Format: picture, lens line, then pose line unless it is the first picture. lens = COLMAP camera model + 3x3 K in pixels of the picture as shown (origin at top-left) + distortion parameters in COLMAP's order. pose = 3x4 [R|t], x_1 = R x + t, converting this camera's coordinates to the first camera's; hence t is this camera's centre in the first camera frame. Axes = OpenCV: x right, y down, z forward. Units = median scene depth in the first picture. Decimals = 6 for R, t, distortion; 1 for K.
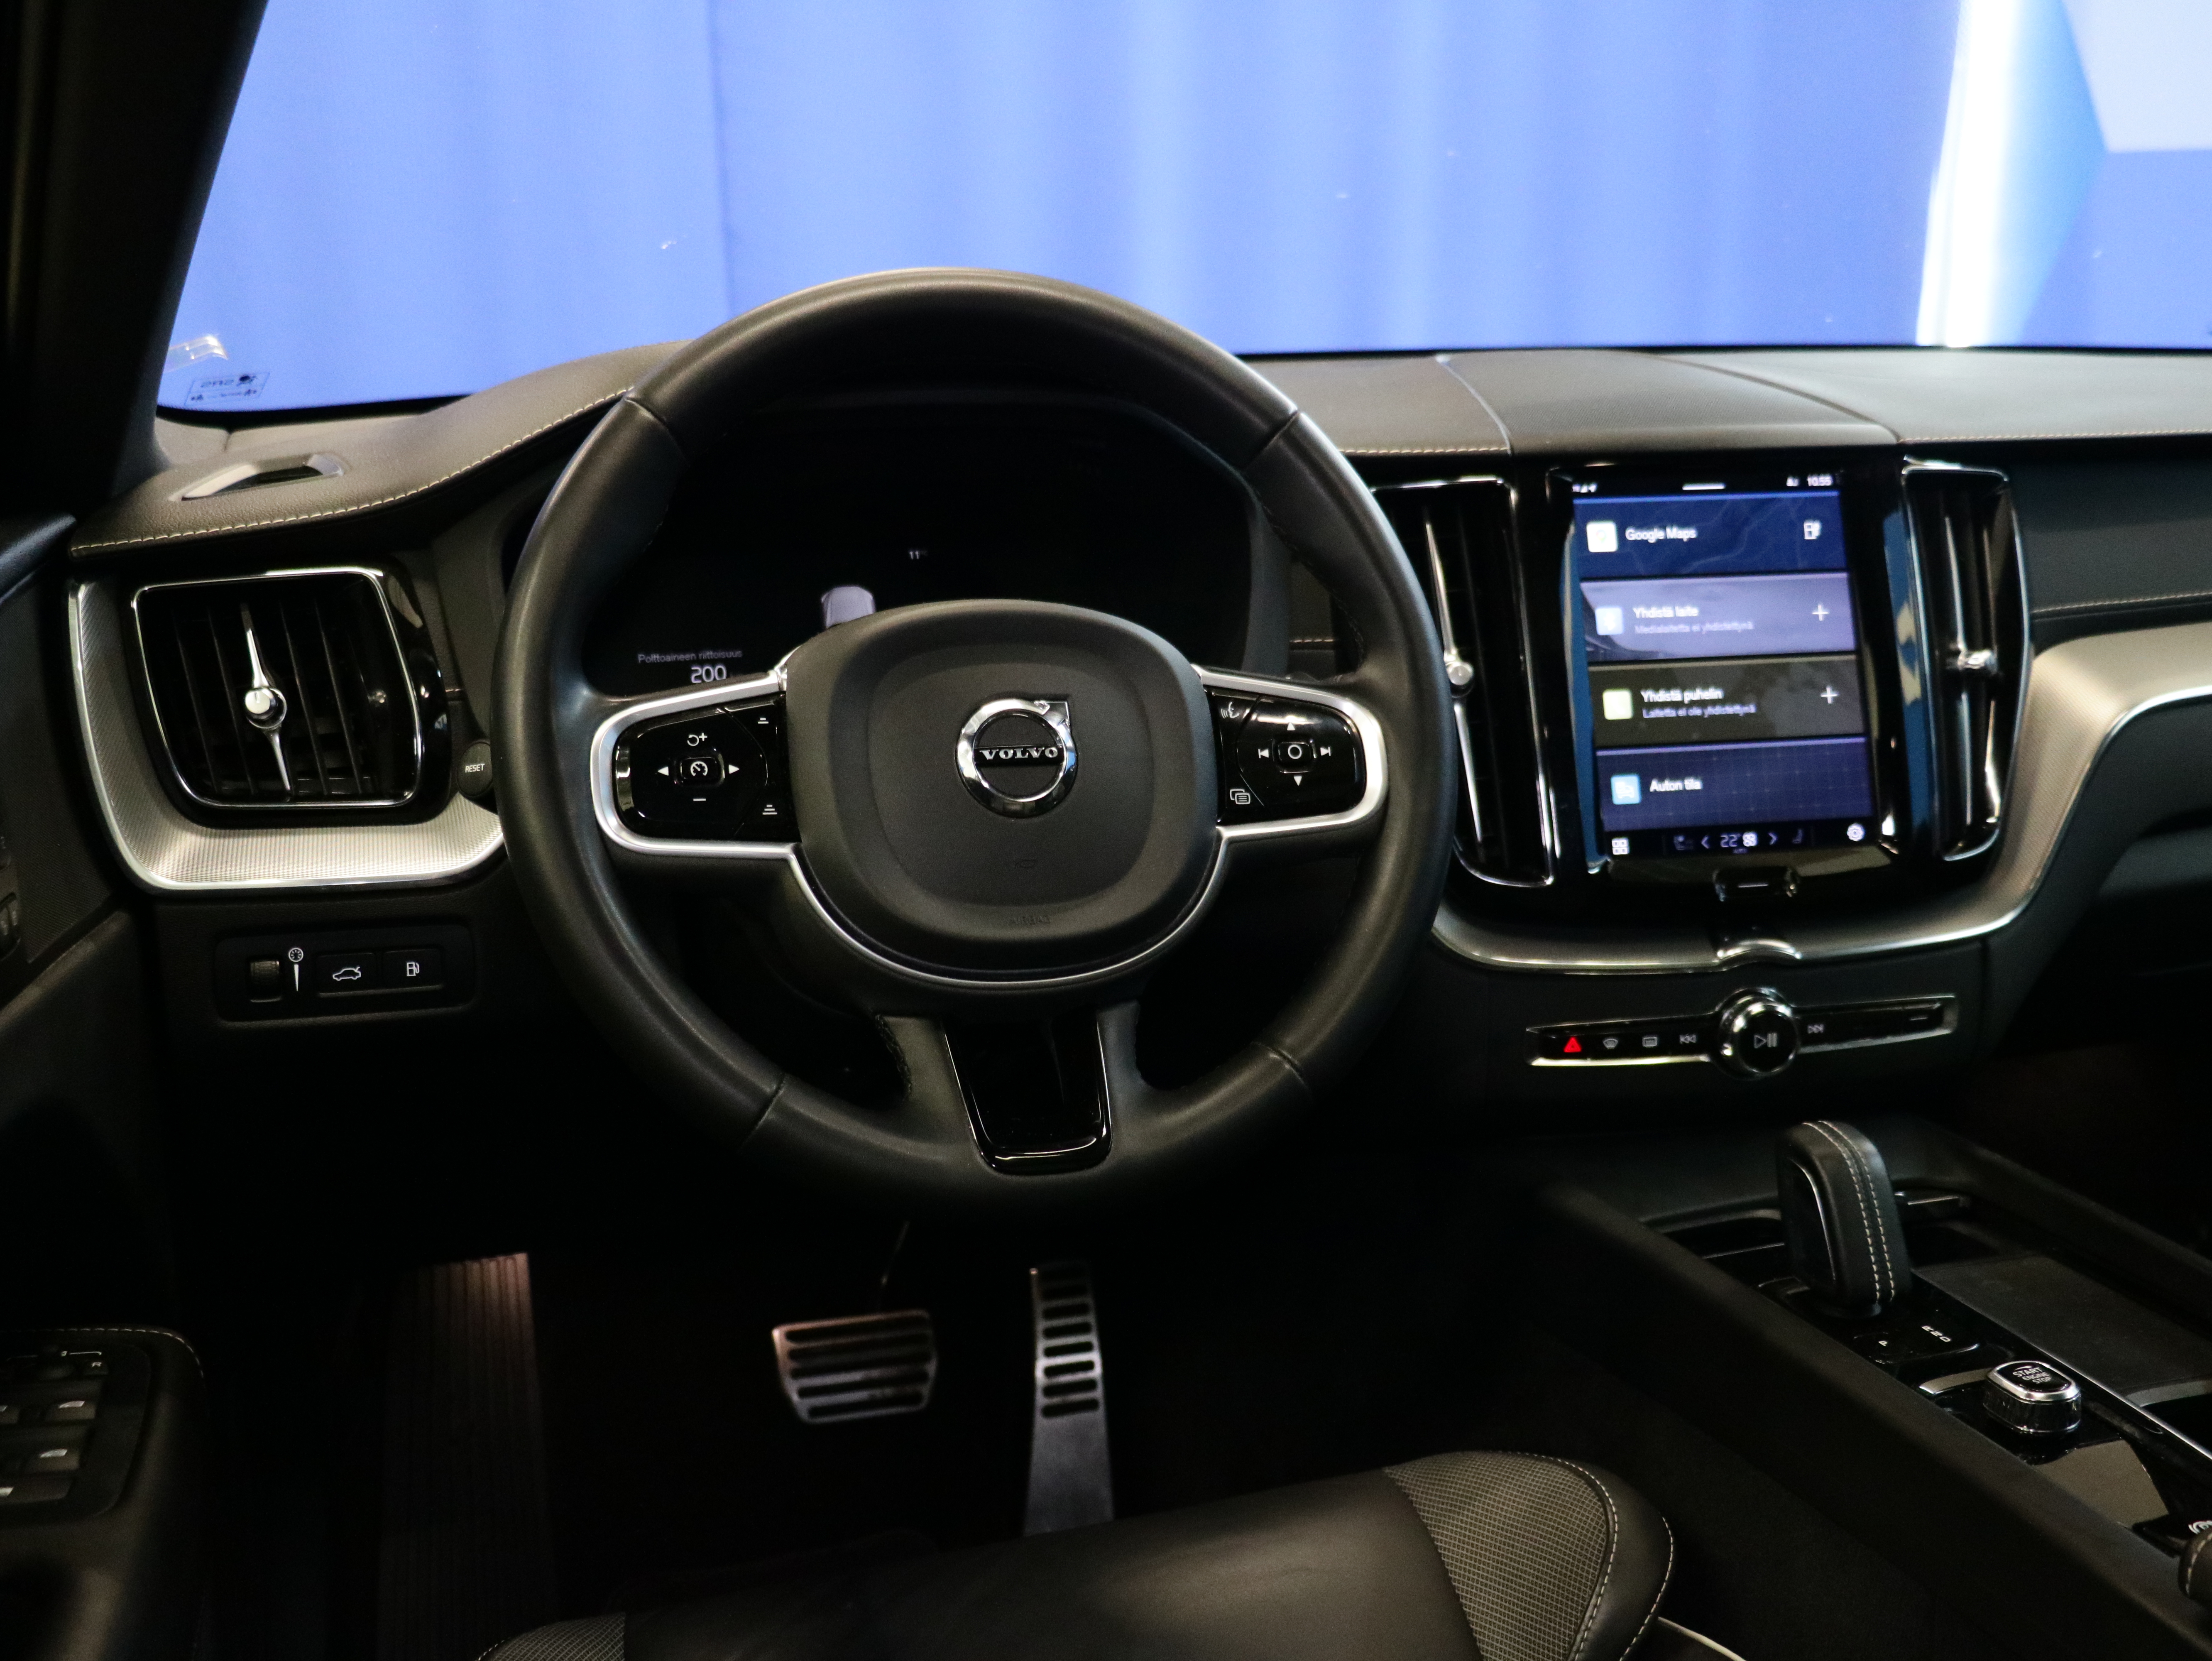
lens RADIAL K [[2285.1, 0, 1106.0], [0, 2285.1, 830.5], [0, 0, 1]] dist [-0.012474, 0.008732]
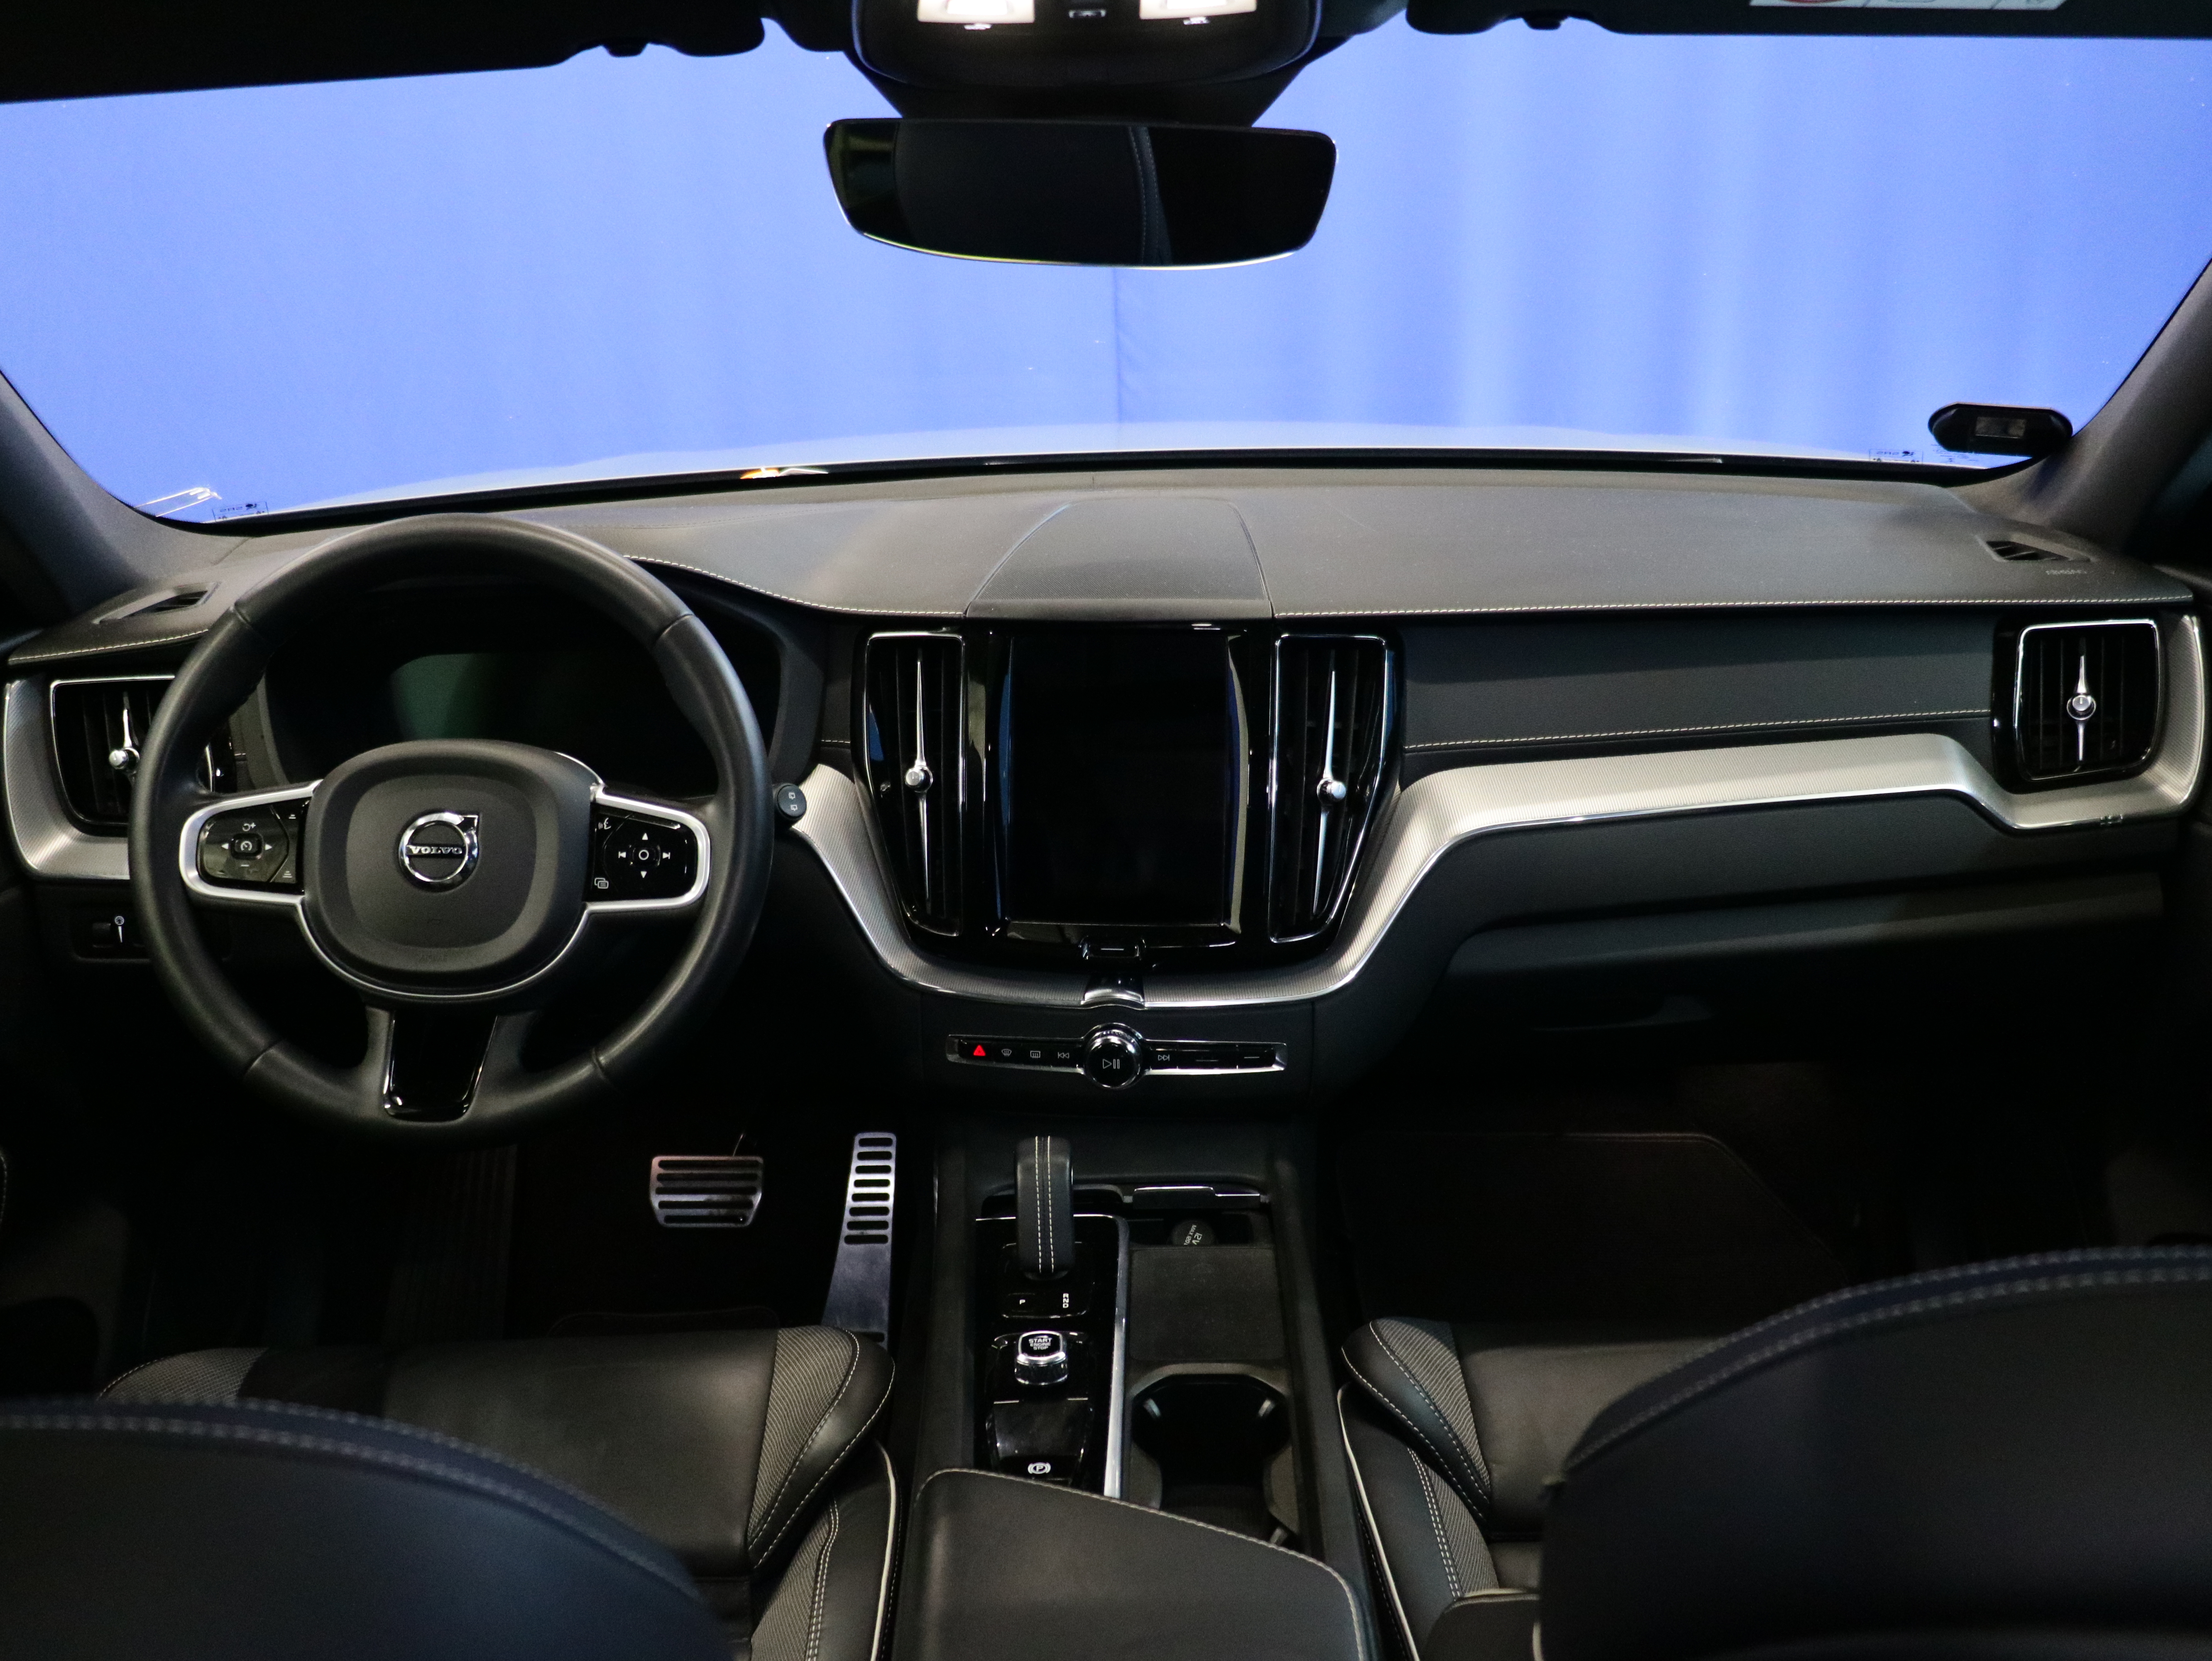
lens RADIAL K [[2025.6, 0, 1106.0], [0, 2025.6, 830.5], [0, 0, 1]] dist [-0.009693, 0.003253]
pose [[0.955398, 0.082928, -0.283437, 0.770578], [-0.057192, 0.993550, 0.097911, -0.204075], [0.289729, -0.077334, 0.953979, -0.170033]]
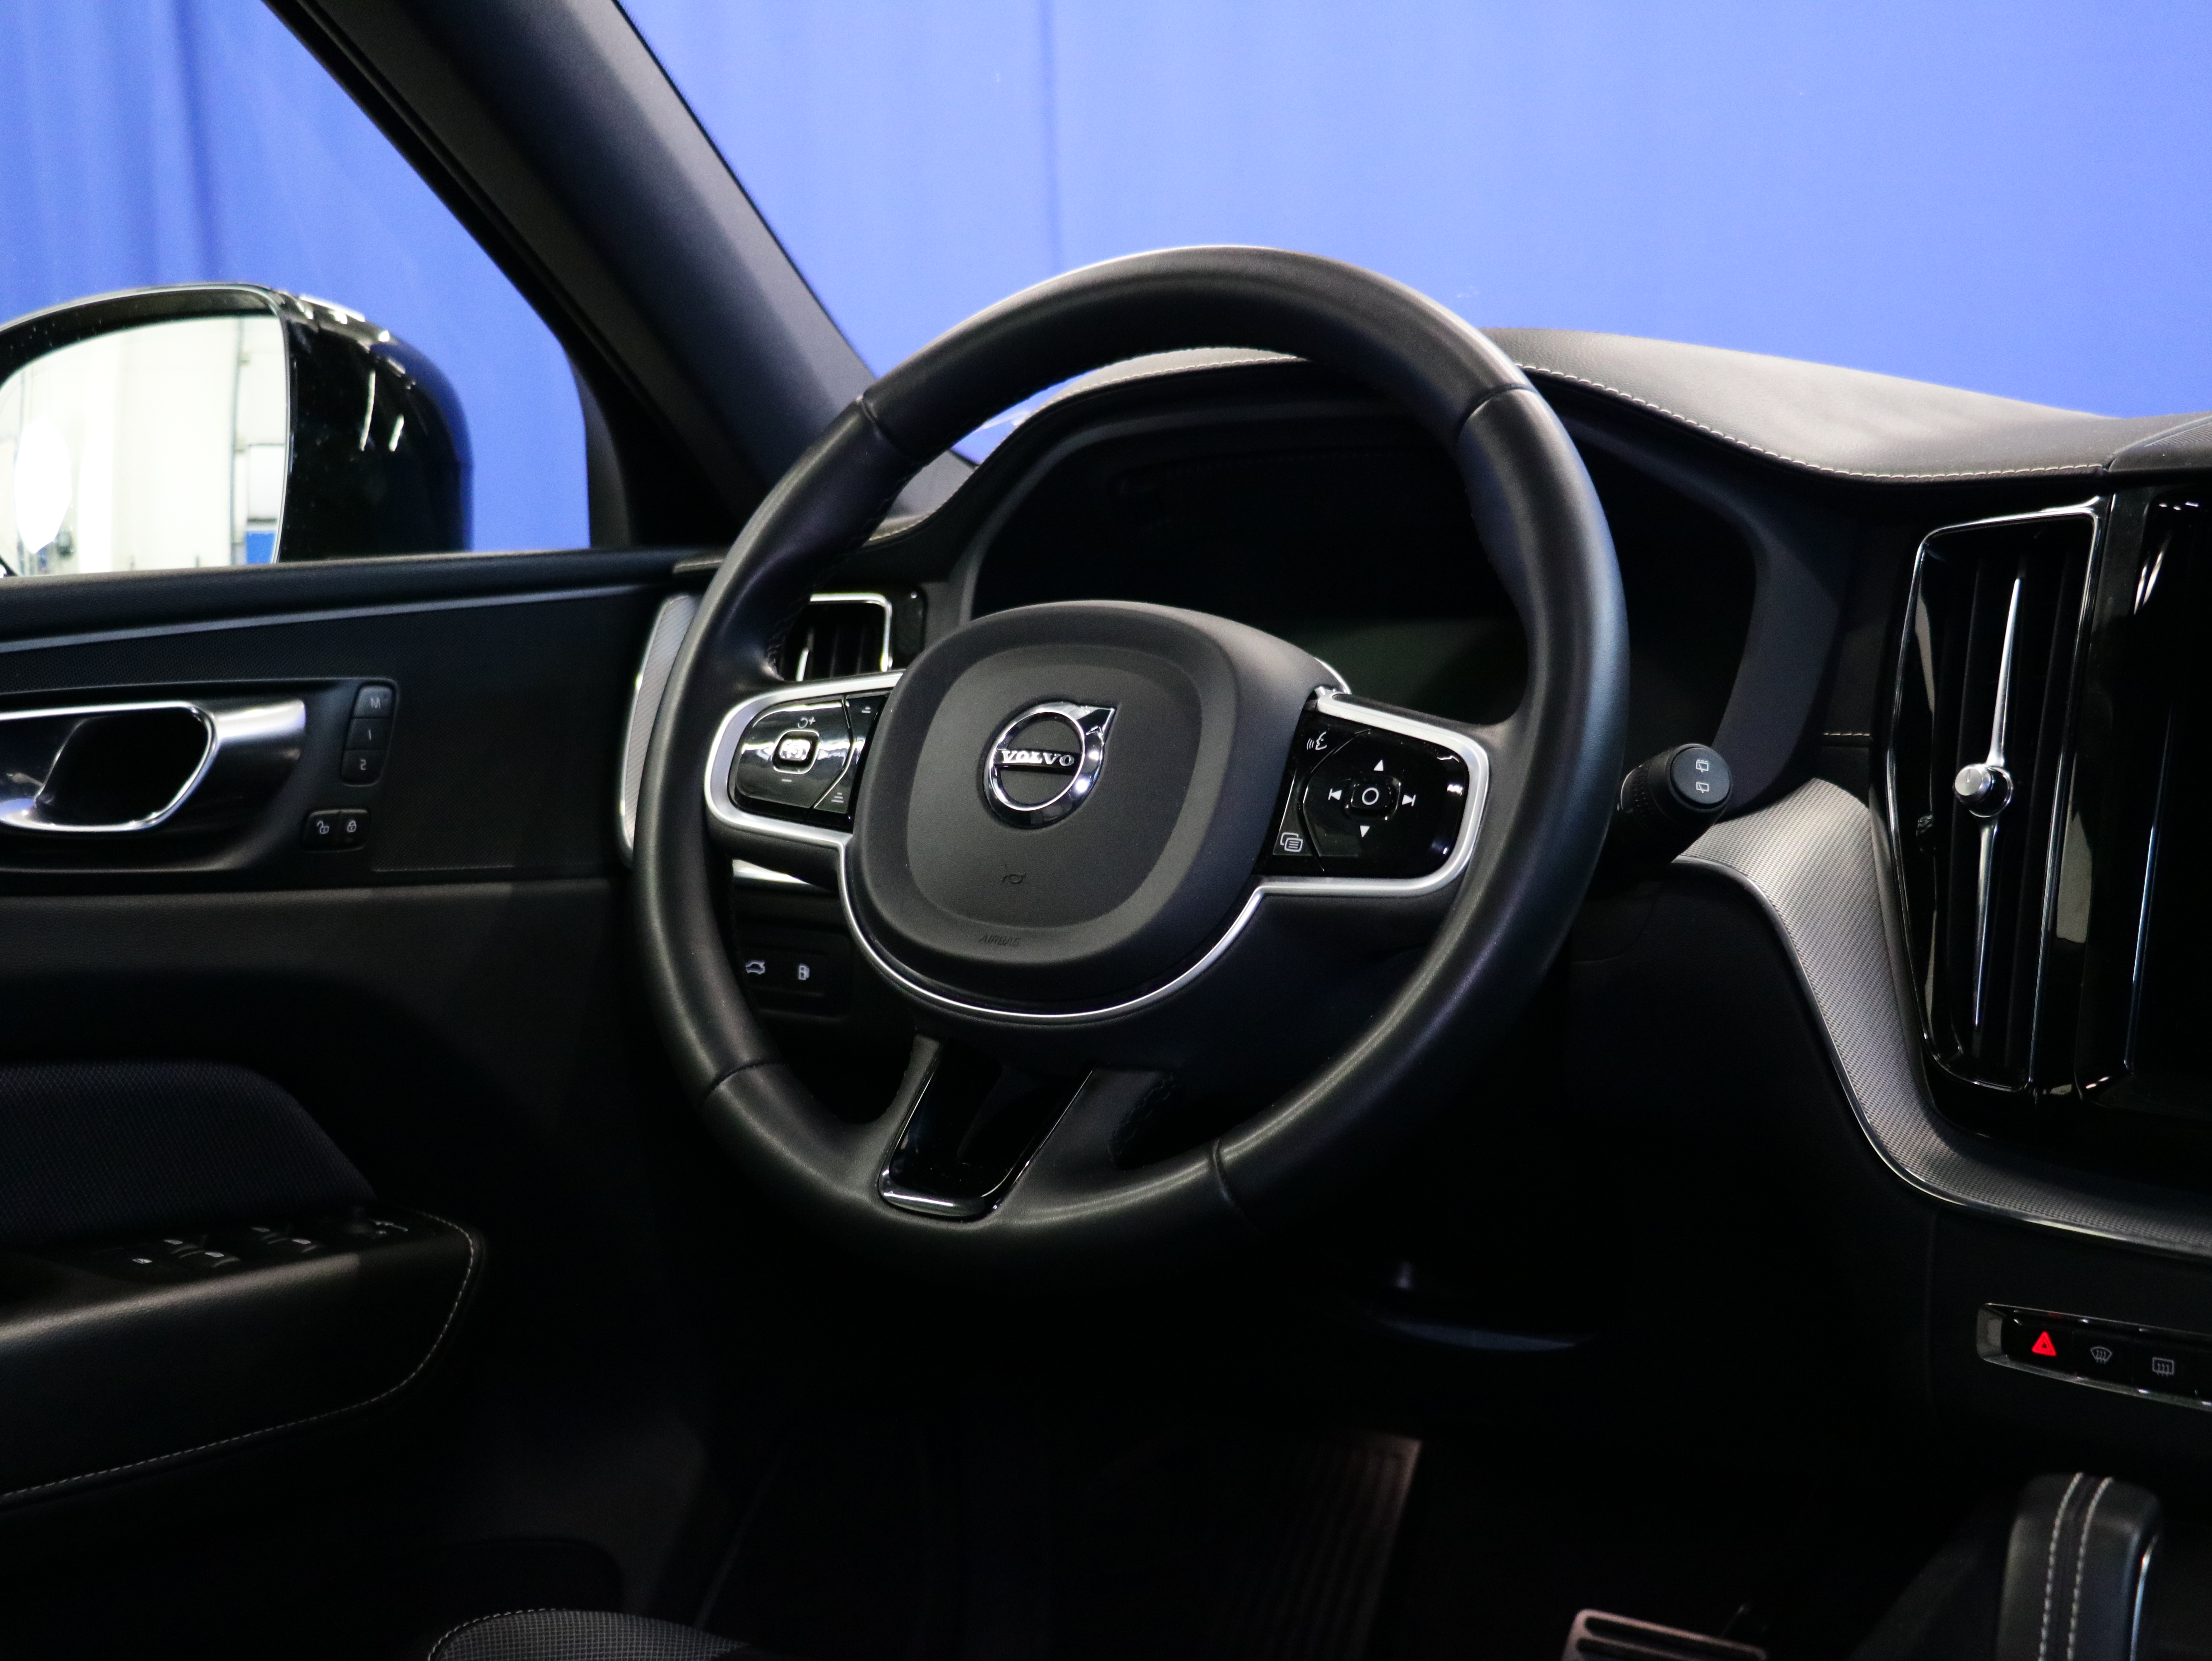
lens RADIAL K [[2702.9, 0, 1106.0], [0, 2702.9, 830.5], [0, 0, 1]] dist [0.028359, 0.050055]
pose [[0.644748, 0.067963, -0.761368, 0.769225], [-0.169472, 0.983961, -0.055682, 0.046810], [0.745371, 0.164932, 0.645925, 0.342376]]
